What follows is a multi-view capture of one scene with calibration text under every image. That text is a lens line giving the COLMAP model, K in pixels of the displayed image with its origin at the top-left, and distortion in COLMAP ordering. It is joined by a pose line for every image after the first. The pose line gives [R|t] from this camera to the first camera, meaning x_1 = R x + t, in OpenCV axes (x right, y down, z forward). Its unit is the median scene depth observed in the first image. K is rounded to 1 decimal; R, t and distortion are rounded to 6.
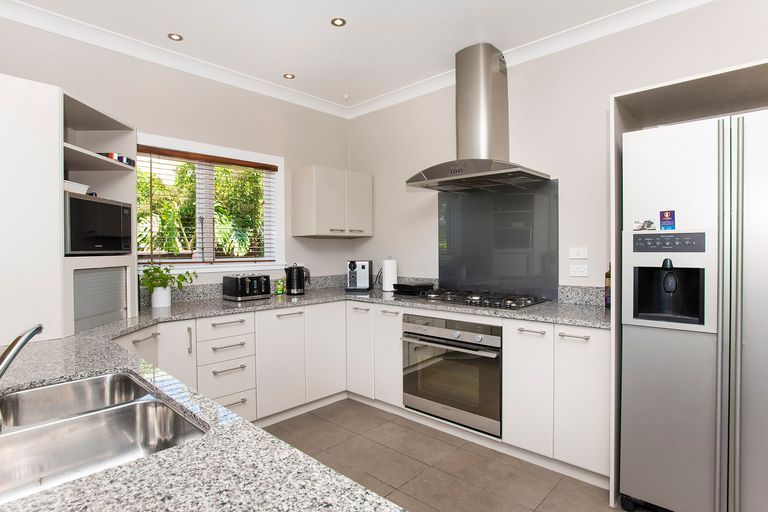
lens RADIAL K [[408.4, 0, 384.0], [0, 408.4, 256.0], [0, 0, 1]] dist [-0.073106, 0.037139]
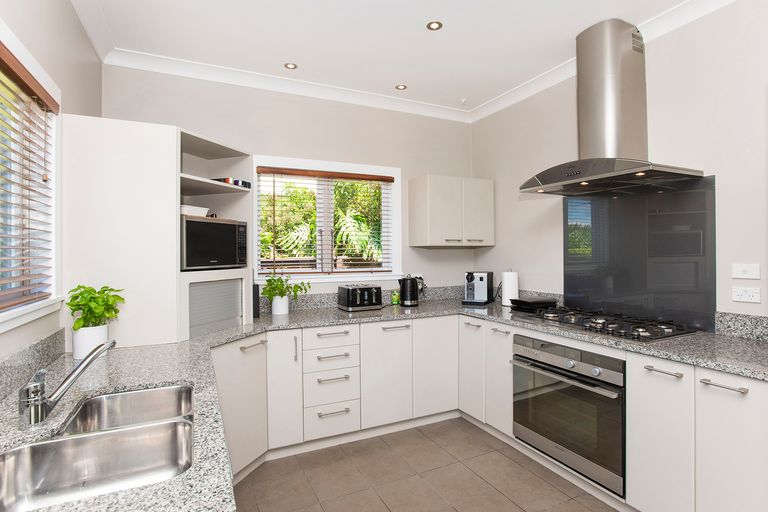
lens RADIAL K [[408.4, 0, 384.0], [0, 408.4, 256.0], [0, 0, 1]] dist [-0.073106, 0.037139]
pose [[0.939202, 0.002785, -0.343353, 0.084739], [-0.006779, 0.999923, -0.010433, -0.020625], [0.343298, 0.012126, 0.939148, 0.057526]]
